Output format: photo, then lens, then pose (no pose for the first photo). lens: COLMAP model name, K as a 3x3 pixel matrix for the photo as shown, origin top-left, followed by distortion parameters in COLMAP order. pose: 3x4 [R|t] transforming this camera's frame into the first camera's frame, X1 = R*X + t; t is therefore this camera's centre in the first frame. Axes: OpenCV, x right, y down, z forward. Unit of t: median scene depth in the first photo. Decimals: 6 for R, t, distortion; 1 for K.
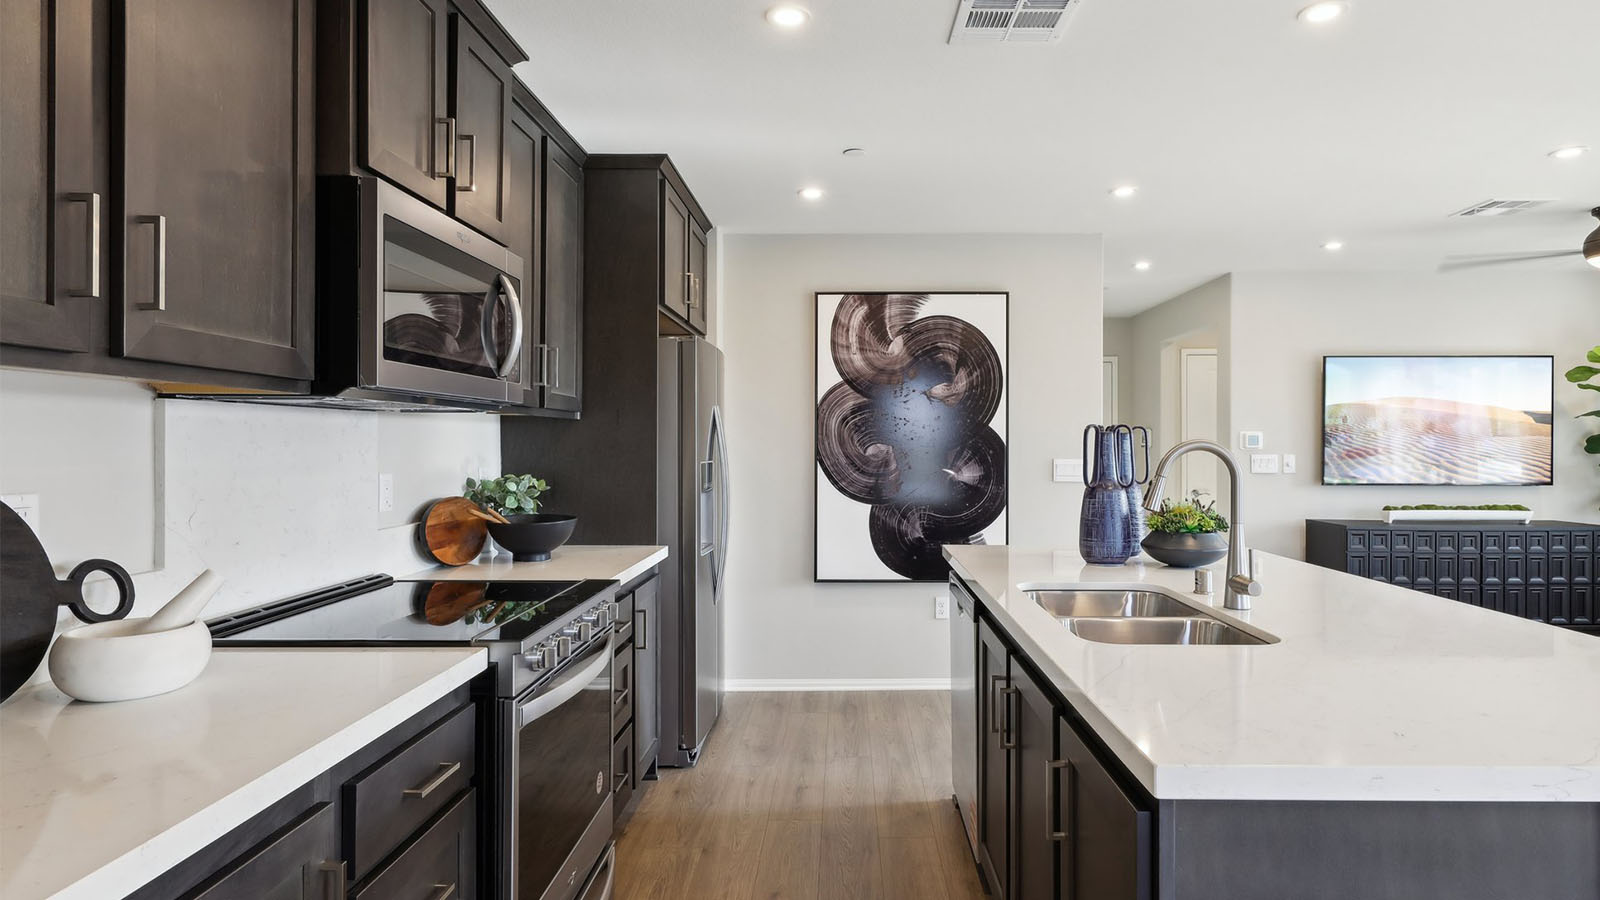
lens RADIAL K [[866.5, 0, 842.5], [0, 866.5, 446.4], [0, 0, 1]] dist [0.006795, 0.000106]
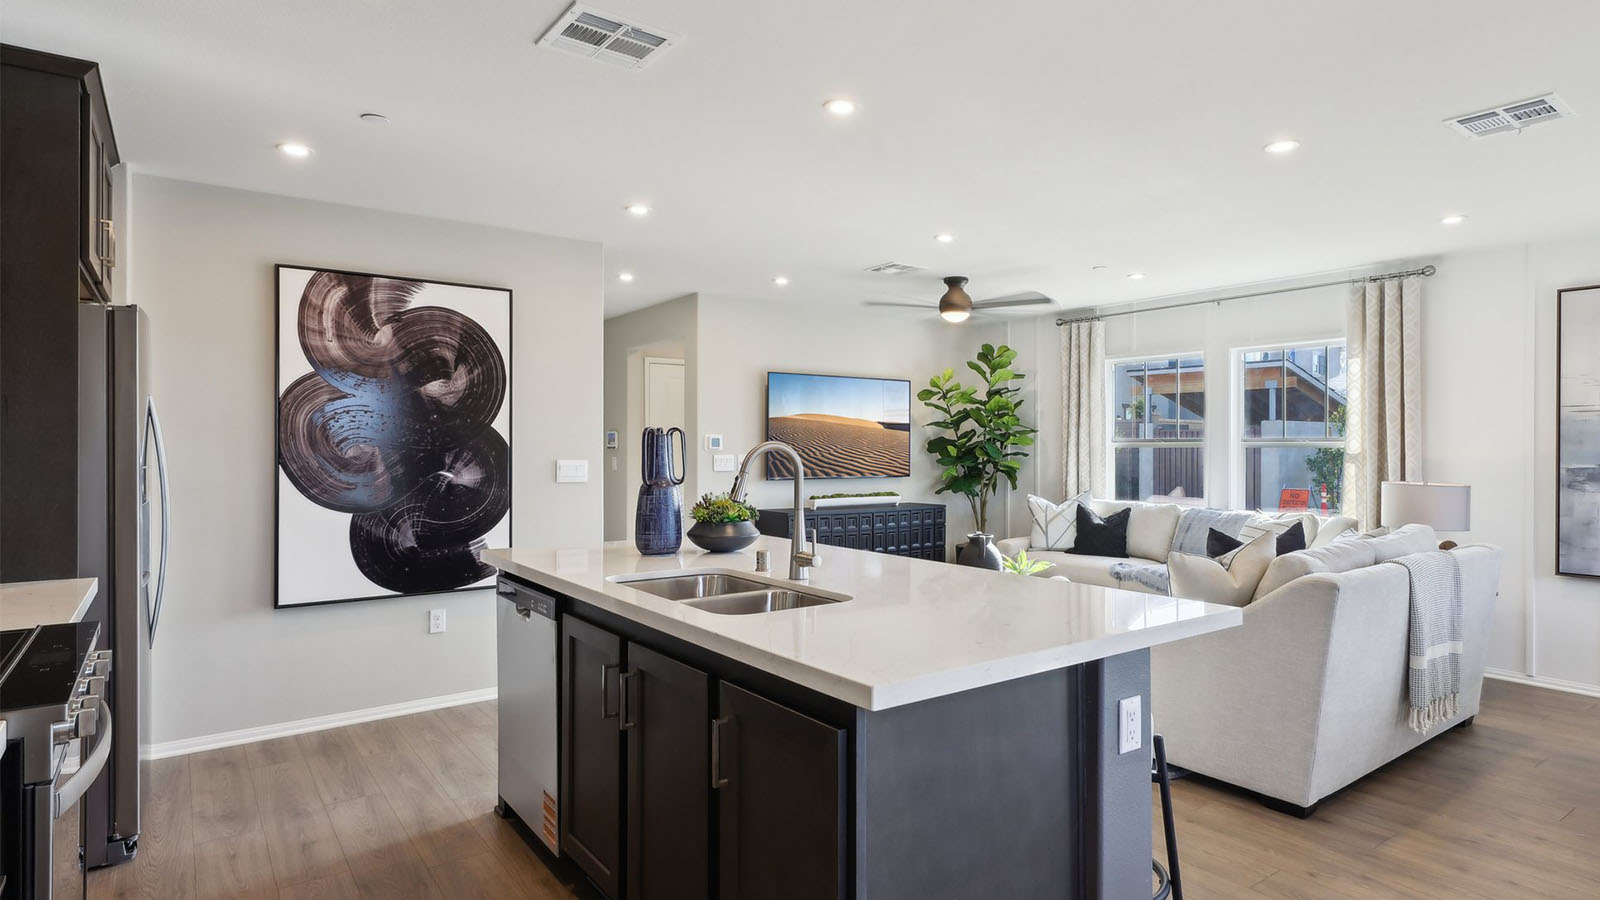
lens RADIAL K [[866.5, 0, 842.5], [0, 866.5, 446.4], [0, 0, 1]] dist [0.006795, 0.000106]
pose [[0.793755, 0.001364, 0.608236, -0.108000], [-0.000138, 0.999998, -0.002063, 0.000841], [-0.608238, 0.001553, 0.793753, -0.004480]]
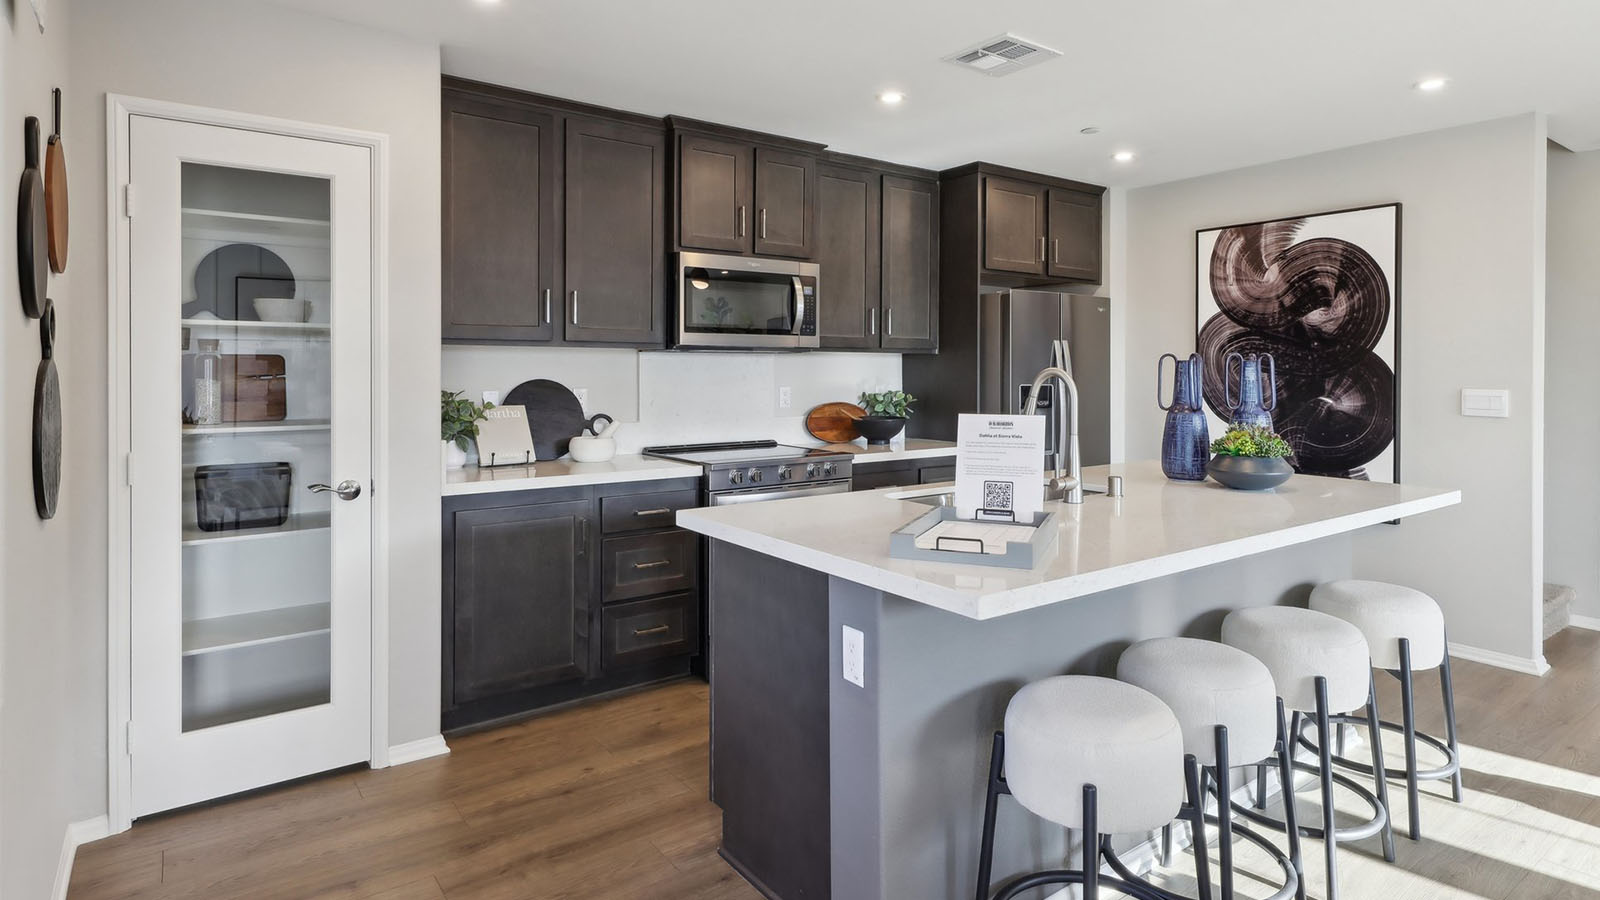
lens RADIAL K [[860.0, 0, 835.2], [0, 860.0, 371.1], [0, 0, 1]] dist [0.001689, 0.000133]
pose [[0.603982, 0.001442, -0.796997, 0.552822], [-0.002912, 0.999996, -0.000397, -0.000910], [0.796993, 0.002561, 0.603983, -0.007518]]
